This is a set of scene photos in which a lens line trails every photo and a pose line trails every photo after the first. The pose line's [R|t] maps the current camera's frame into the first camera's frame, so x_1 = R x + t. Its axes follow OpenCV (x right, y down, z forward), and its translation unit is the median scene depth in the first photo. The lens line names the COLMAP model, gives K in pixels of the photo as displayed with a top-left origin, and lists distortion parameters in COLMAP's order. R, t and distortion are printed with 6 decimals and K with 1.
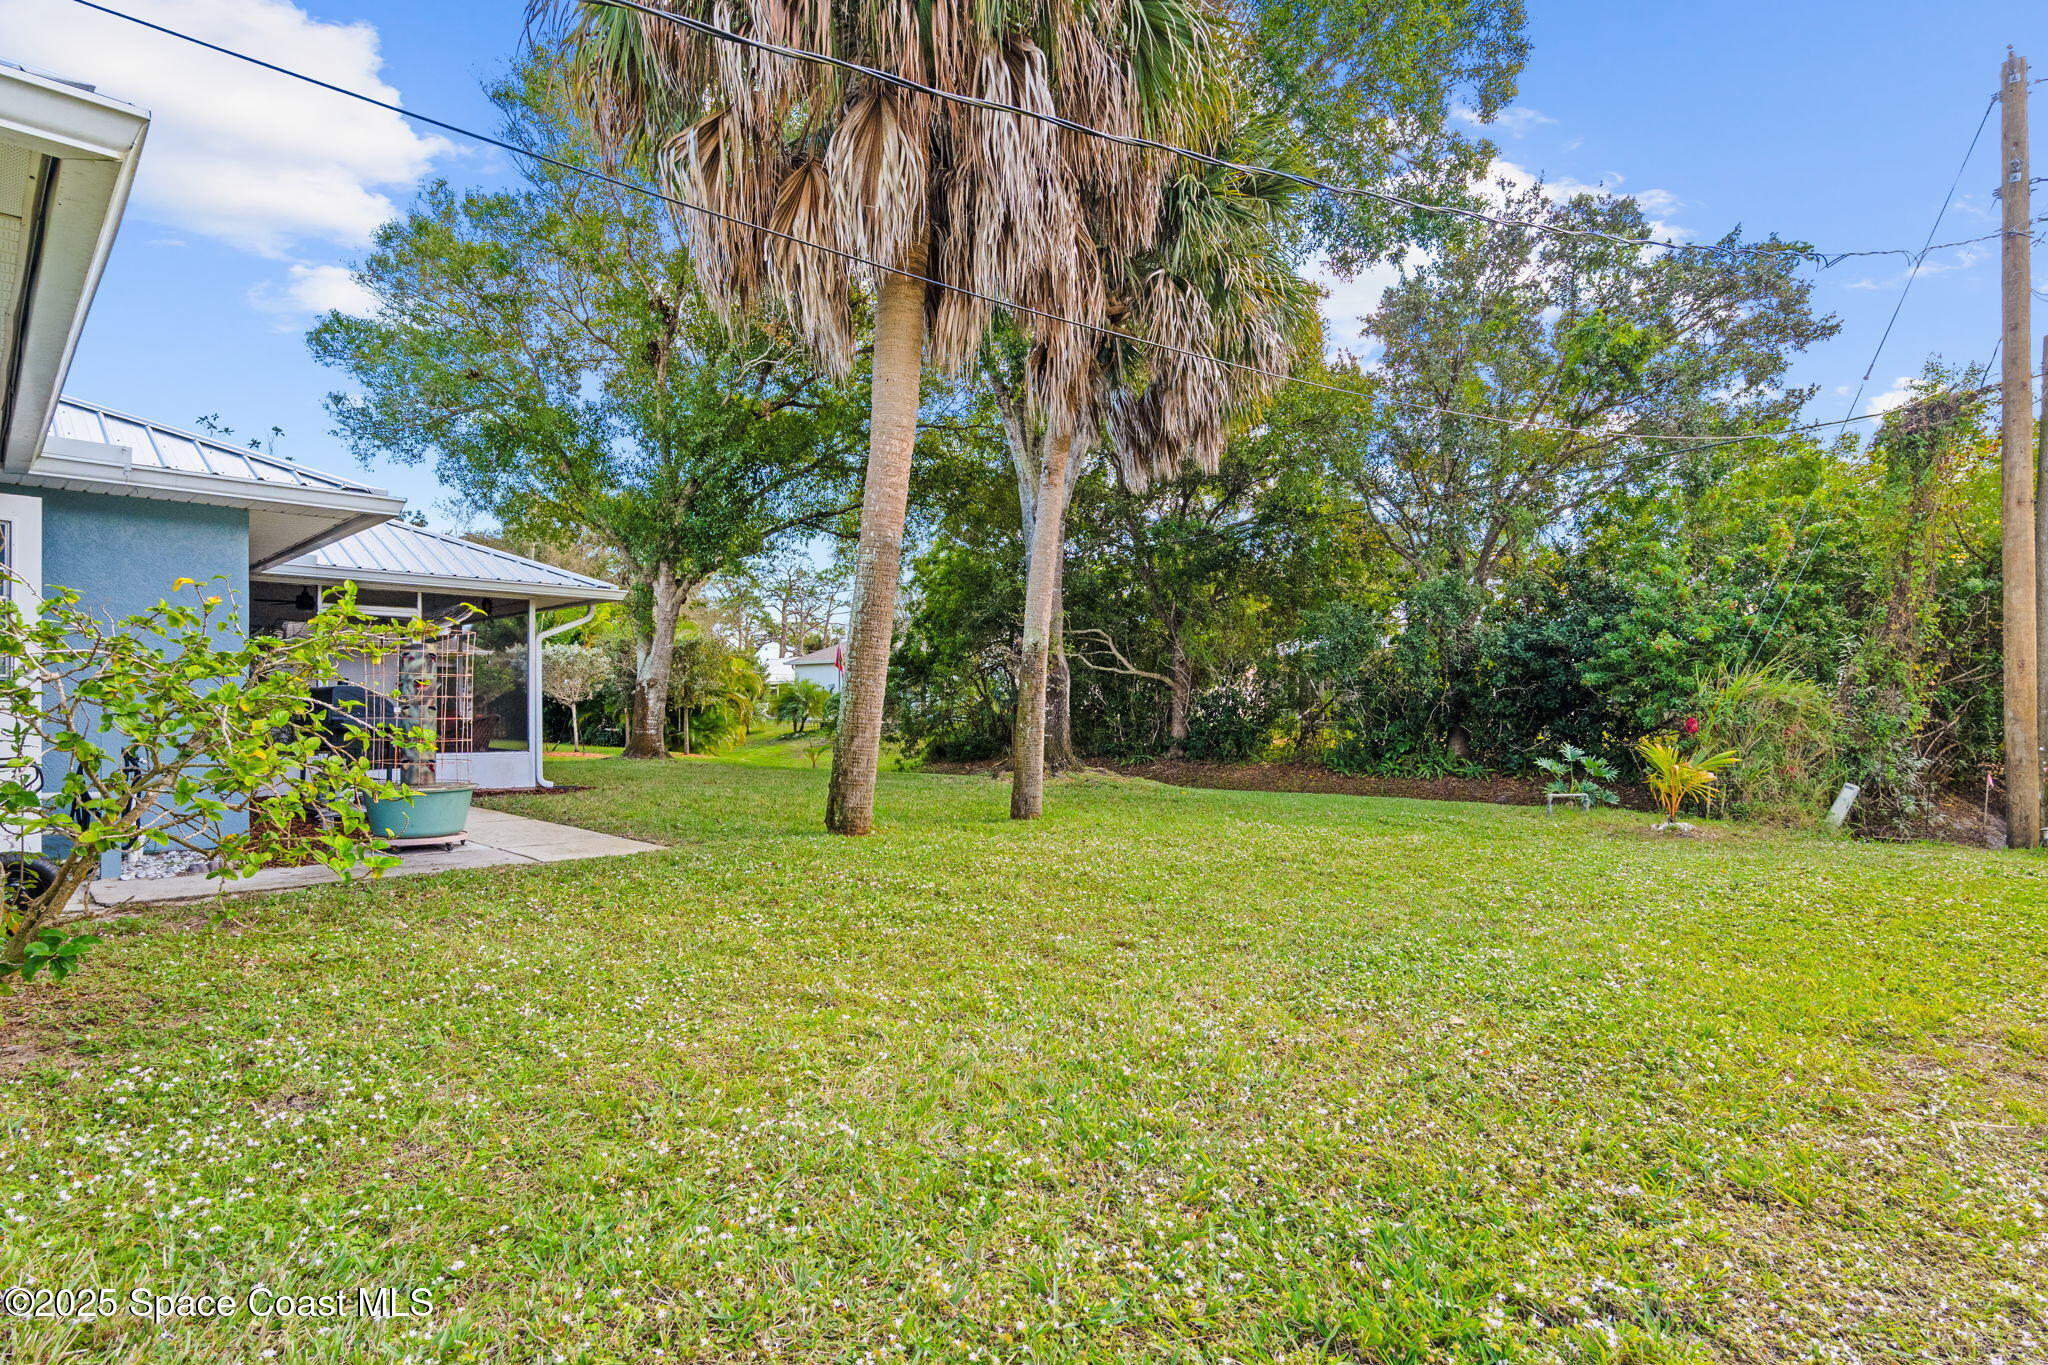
lens RADIAL K [[1090.8, 0, 1028.0], [0, 1090.8, 710.9], [0, 0, 1]] dist [0.002757, 0.000440]
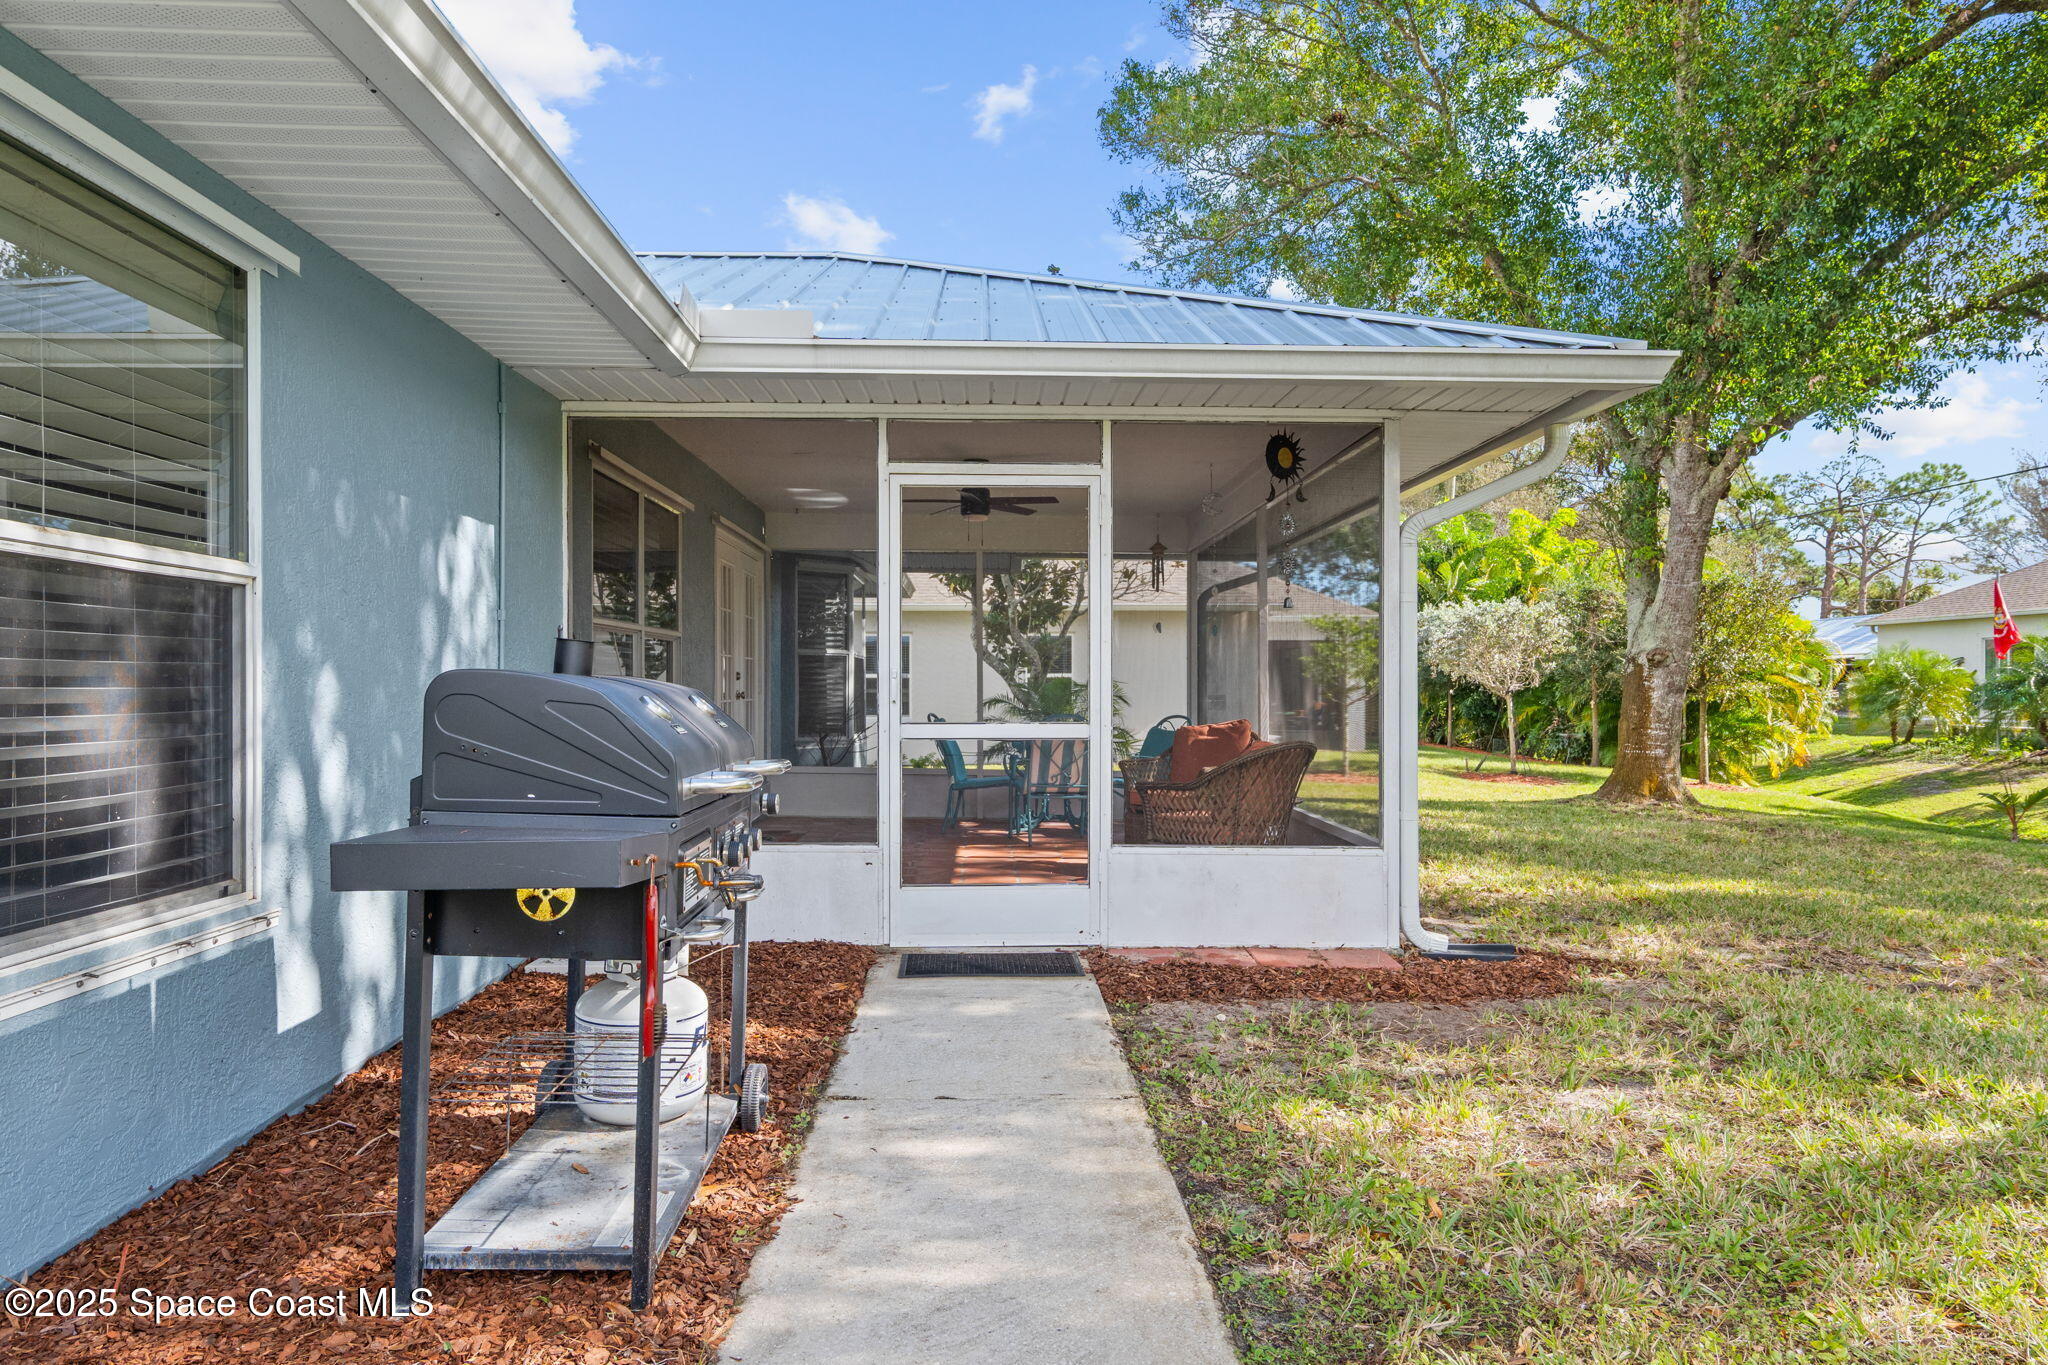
lens RADIAL K [[1349.4, 0, 1024.0], [0, 1349.4, 682.5], [0, 0, 1]] dist [0.002795, 0.000185]
pose [[0.737876, -0.001953, -0.674934, -0.131987], [-0.004762, 0.999956, -0.008100, -0.007111], [0.674920, 0.009190, 0.737834, 0.320180]]
